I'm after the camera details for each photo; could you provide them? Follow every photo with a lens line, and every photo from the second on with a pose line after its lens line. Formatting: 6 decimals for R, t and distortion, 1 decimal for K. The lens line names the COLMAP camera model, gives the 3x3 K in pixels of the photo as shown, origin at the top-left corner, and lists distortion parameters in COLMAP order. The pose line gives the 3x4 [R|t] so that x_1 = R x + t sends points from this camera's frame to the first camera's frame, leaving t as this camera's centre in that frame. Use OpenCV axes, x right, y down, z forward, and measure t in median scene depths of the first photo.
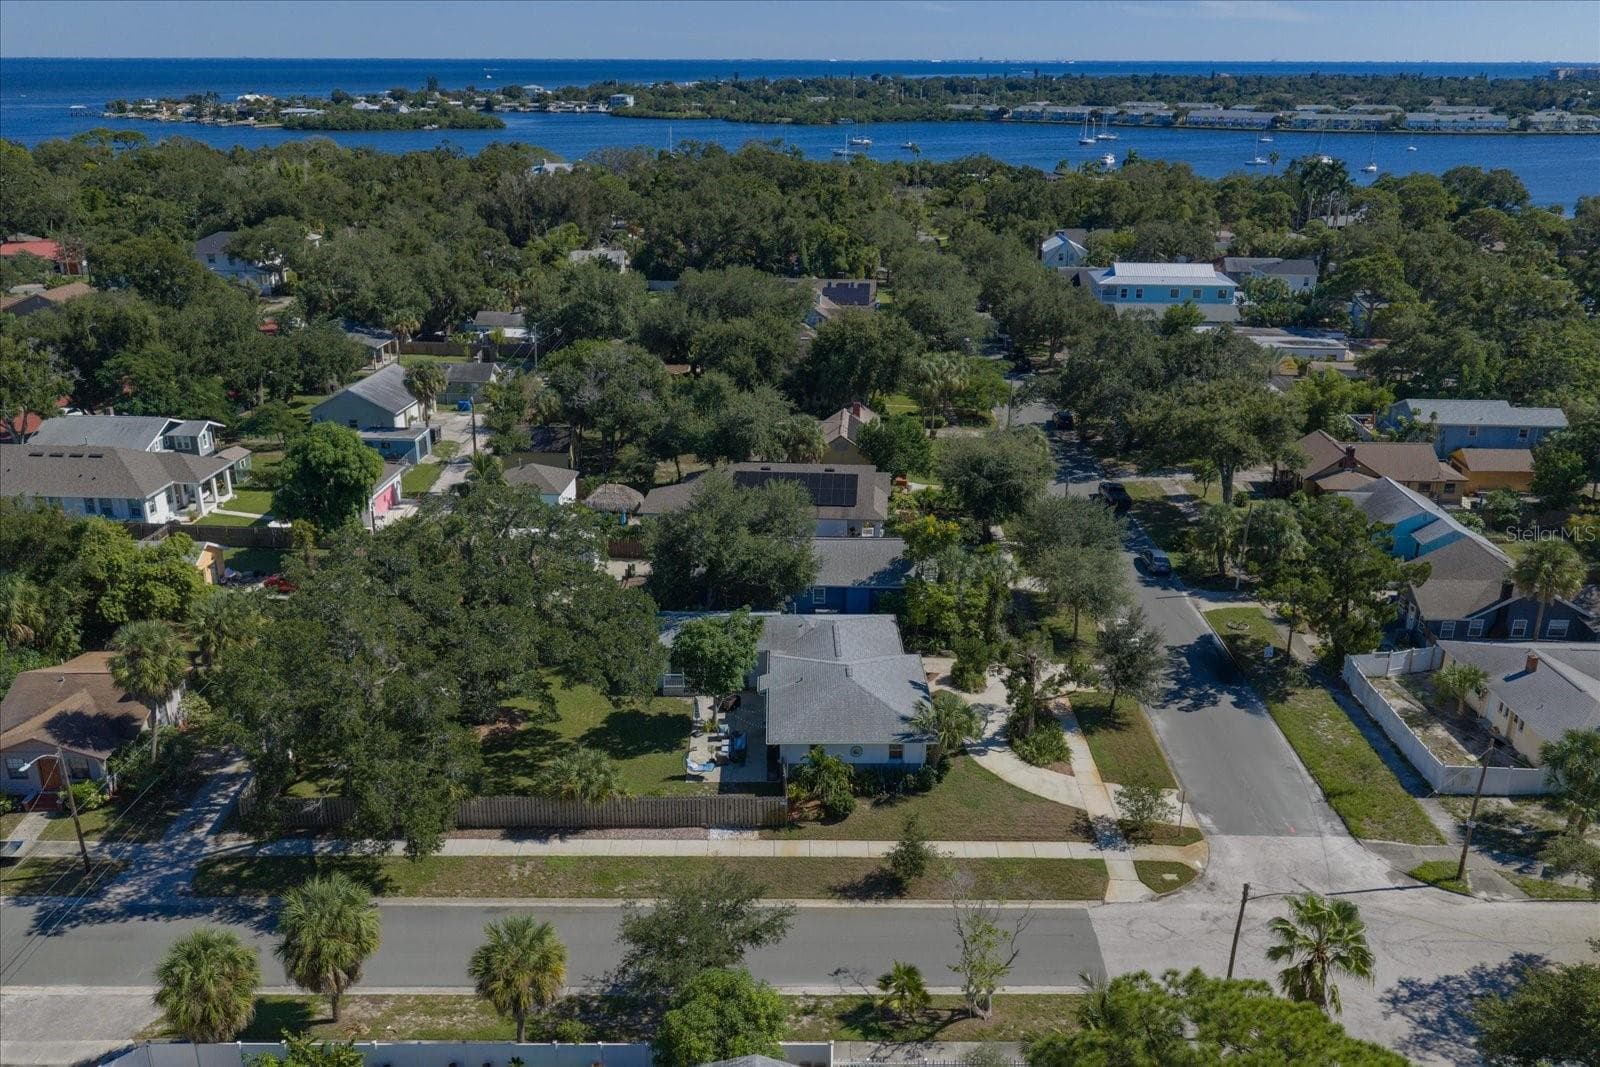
lens RADIAL K [[1306.4, 0, 800.0], [0, 1306.4, 533.5], [0, 0, 1]] dist [-0.001296, -0.008163]
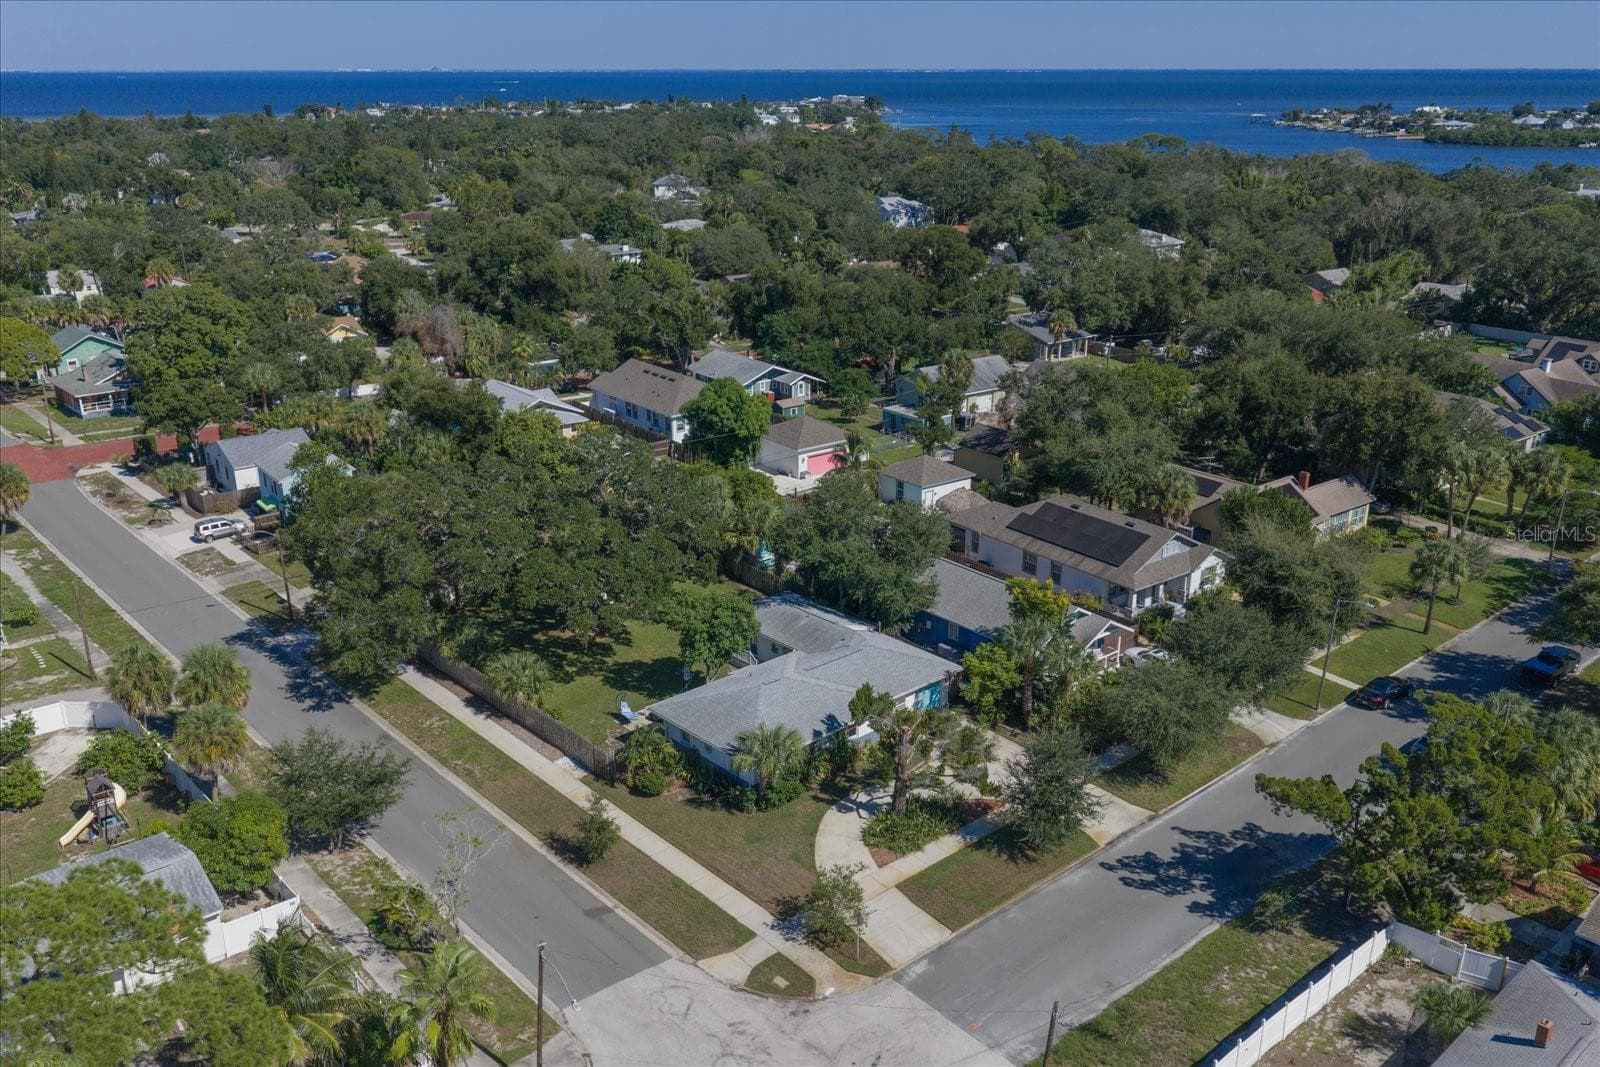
lens RADIAL K [[1306.4, 0, 800.0], [0, 1306.4, 533.5], [0, 0, 1]] dist [-0.001296, -0.008163]
pose [[0.666926, 0.243692, -0.704148, 0.810893], [-0.249048, 0.963562, 0.097588, -0.118411], [0.702272, 0.110283, 0.703315, 0.331076]]
